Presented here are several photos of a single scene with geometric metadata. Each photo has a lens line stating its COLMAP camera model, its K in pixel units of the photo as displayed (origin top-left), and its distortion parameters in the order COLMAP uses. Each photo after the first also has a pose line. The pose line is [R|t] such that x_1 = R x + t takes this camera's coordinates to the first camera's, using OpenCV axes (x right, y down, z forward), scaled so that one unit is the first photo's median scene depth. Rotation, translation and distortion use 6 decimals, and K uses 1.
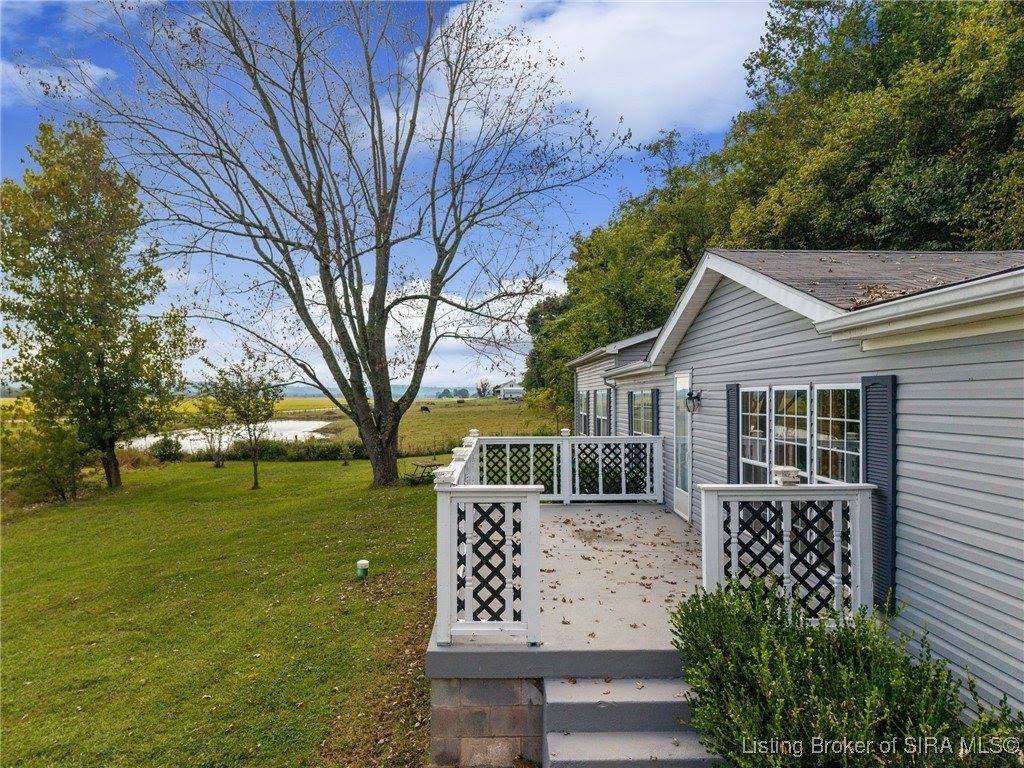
lens RADIAL K [[685.3, 0, 512.0], [0, 685.3, 384.0], [0, 0, 1]] dist [0.003233, -0.000929]
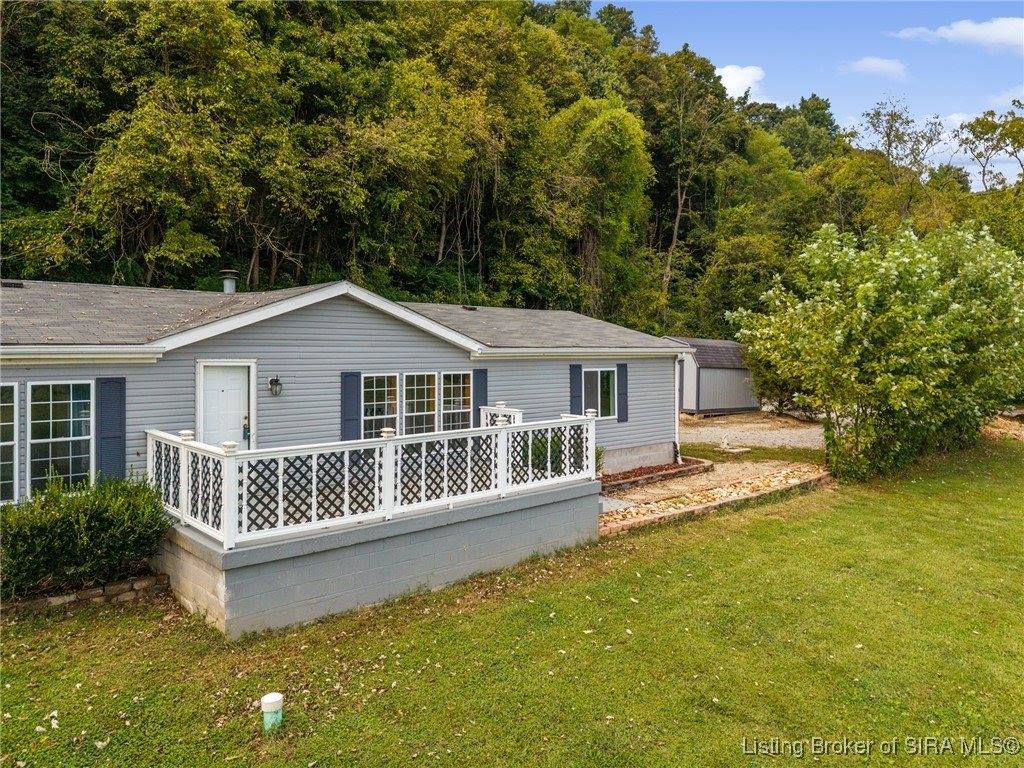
lens RADIAL K [[732.4, 0, 515.2], [0, 732.4, 353.5], [0, 0, 1]] dist [0.135556, -0.185461]
pose [[-0.660173, -0.002419, 0.751110, -1.444260], [-0.012149, 0.999898, -0.007458, -0.043297], [-0.751015, -0.014049, -0.660135, 2.234209]]
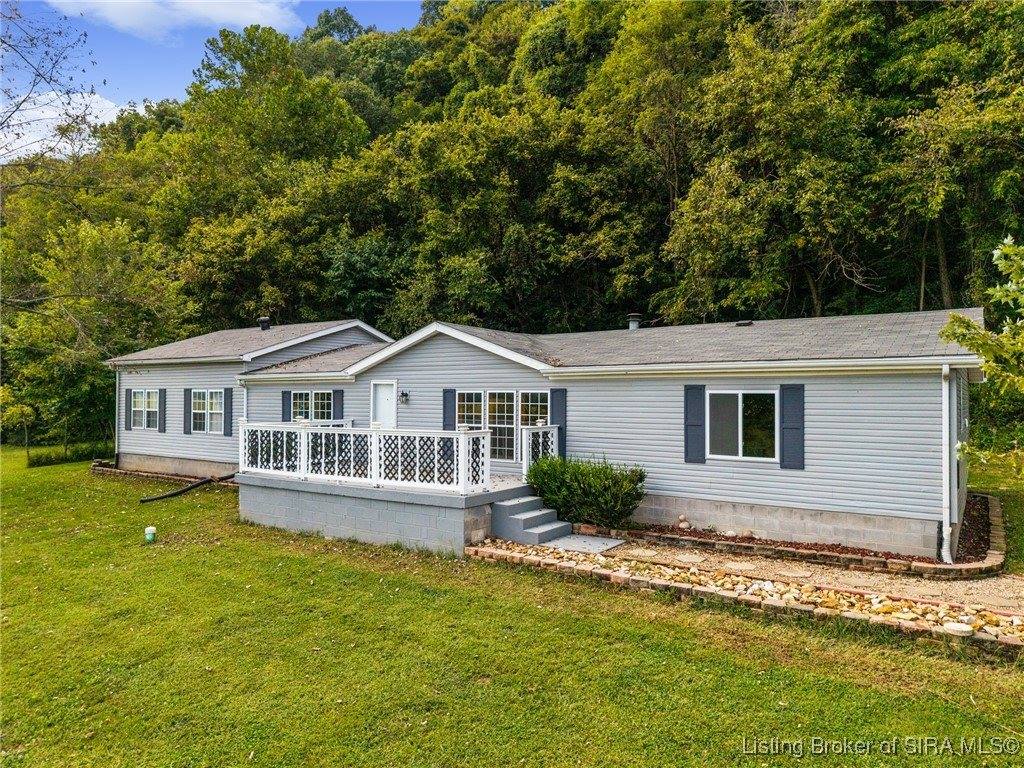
lens RADIAL K [[685.3, 0, 512.0], [0, 685.3, 384.0], [0, 0, 1]] dist [0.003233, -0.000929]
pose [[0.589831, 0.015959, 0.807369, -1.491144], [-0.016402, 0.999835, -0.007781, -0.004004], [-0.807360, -0.008653, 0.589996, -0.443278]]
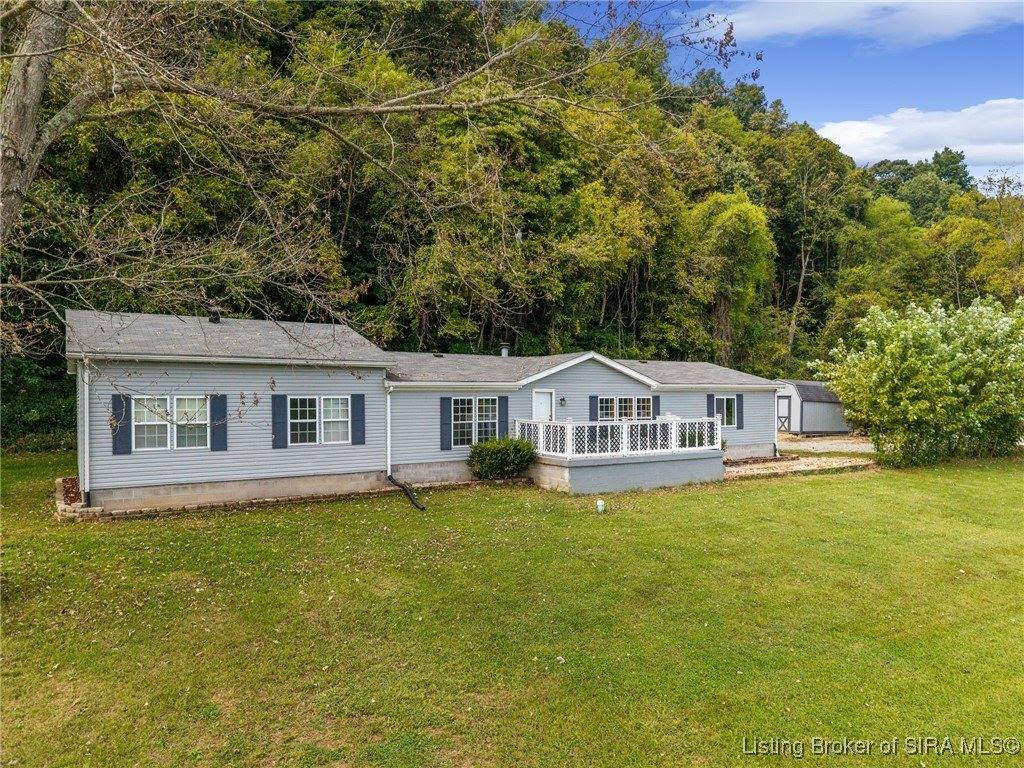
lens RADIAL K [[692.4, 0, 510.1], [0, 692.4, 410.8], [0, 0, 1]] dist [0.053969, -0.075309]
pose [[-0.500251, -0.012535, 0.865790, -2.723260], [-0.009789, 0.999913, 0.008821, 0.052859], [-0.865825, -0.004063, -0.500330, 3.565462]]
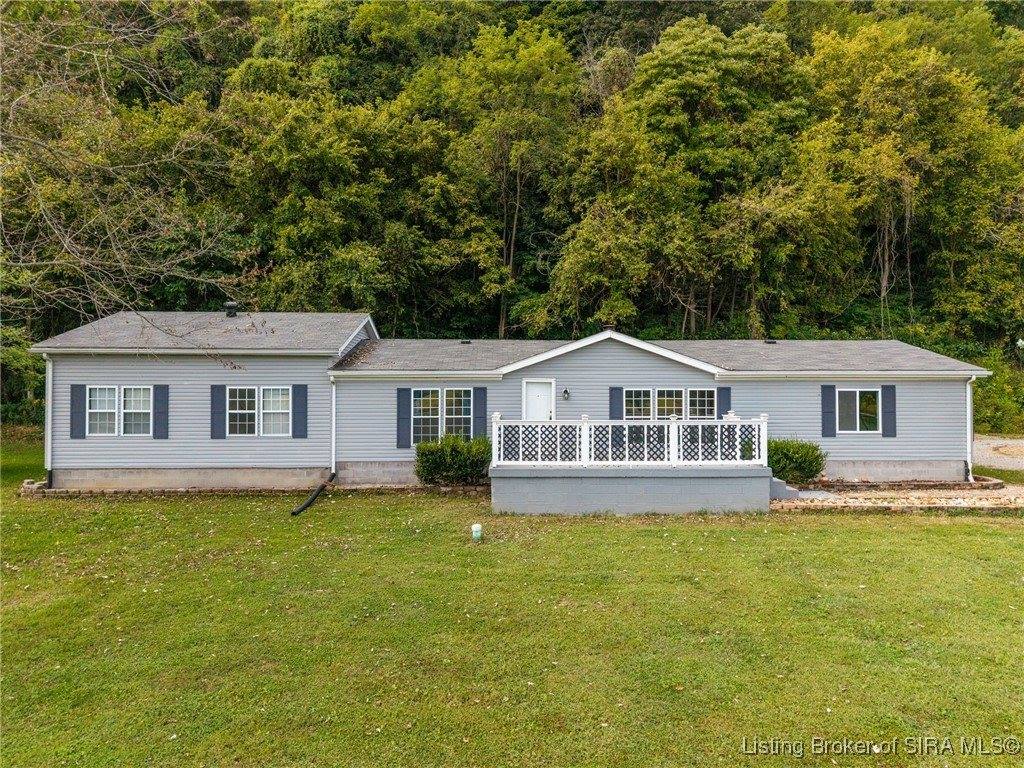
lens RADIAL K [[691.6, 0, 512.0], [0, 691.6, 384.0], [0, 0, 1]] dist [0.016425, -0.003396]
pose [[0.006548, 0.011884, 0.999908, -2.613299], [-0.017229, 0.999782, -0.011770, 0.028651], [-0.999830, -0.017150, 0.006751, 1.655676]]
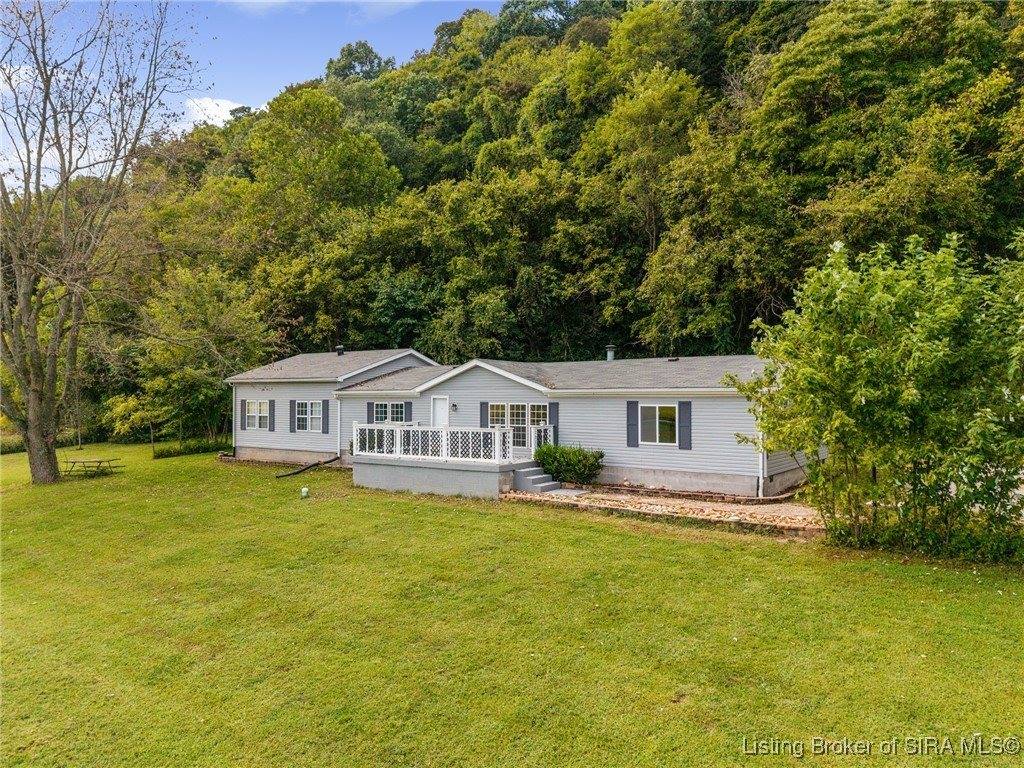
lens RADIAL K [[691.6, 0, 512.0], [0, 691.6, 384.0], [0, 0, 1]] dist [0.016425, -0.003396]
pose [[0.600091, 0.014239, 0.799805, -2.659929], [-0.012845, 0.999884, -0.008163, -0.073731], [-0.799828, -0.005375, 0.600205, -1.268769]]
